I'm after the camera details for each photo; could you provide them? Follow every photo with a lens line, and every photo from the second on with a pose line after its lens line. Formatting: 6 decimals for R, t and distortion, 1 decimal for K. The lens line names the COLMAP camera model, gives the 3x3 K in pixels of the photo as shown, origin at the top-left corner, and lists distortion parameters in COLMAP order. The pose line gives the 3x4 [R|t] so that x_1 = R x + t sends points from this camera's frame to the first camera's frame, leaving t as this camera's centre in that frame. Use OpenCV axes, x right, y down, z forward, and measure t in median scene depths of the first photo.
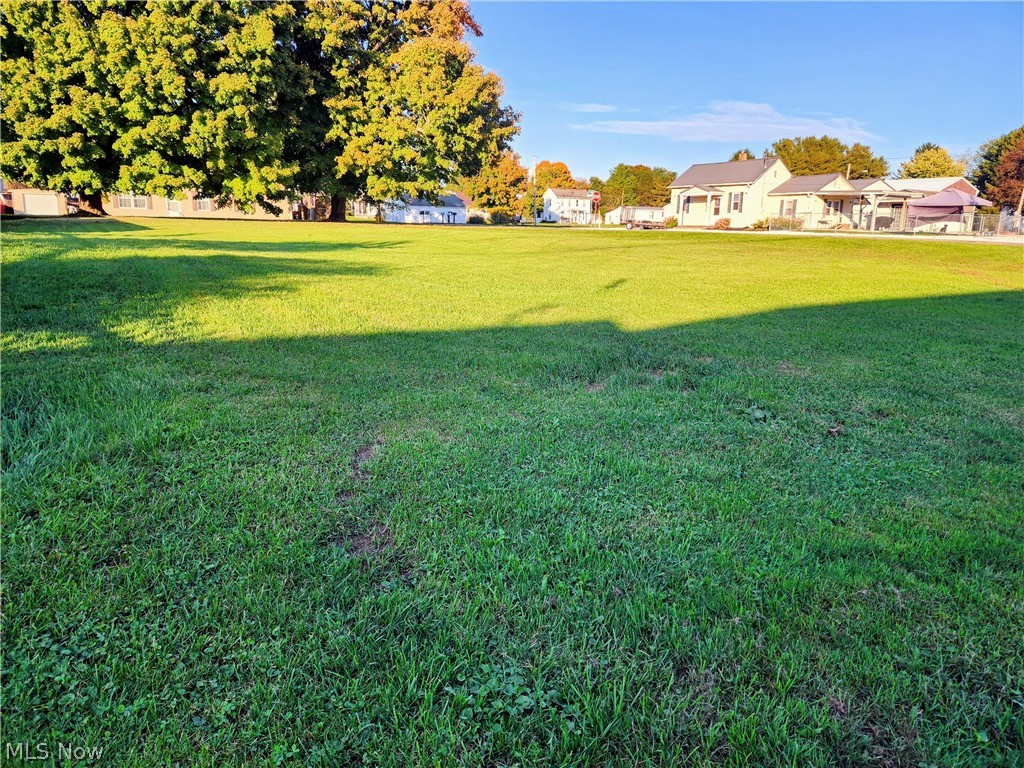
lens RADIAL K [[678.3, 0, 509.6], [0, 678.3, 369.4], [0, 0, 1]] dist [0.081175, -0.000181]
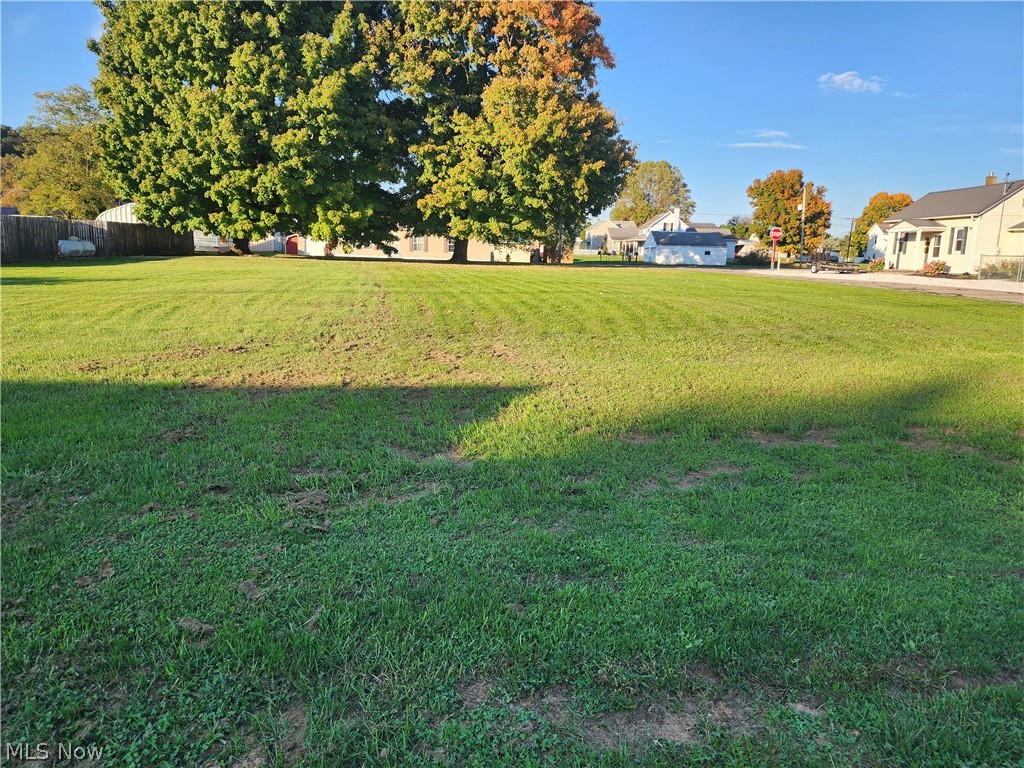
lens RADIAL K [[678.3, 0, 509.6], [0, 678.3, 369.4], [0, 0, 1]] dist [0.081175, -0.000181]
pose [[0.886537, 0.086578, -0.454485, 0.369396], [-0.111378, 0.993383, -0.028024, -0.042469], [0.449051, 0.075464, 0.890313, 0.168100]]
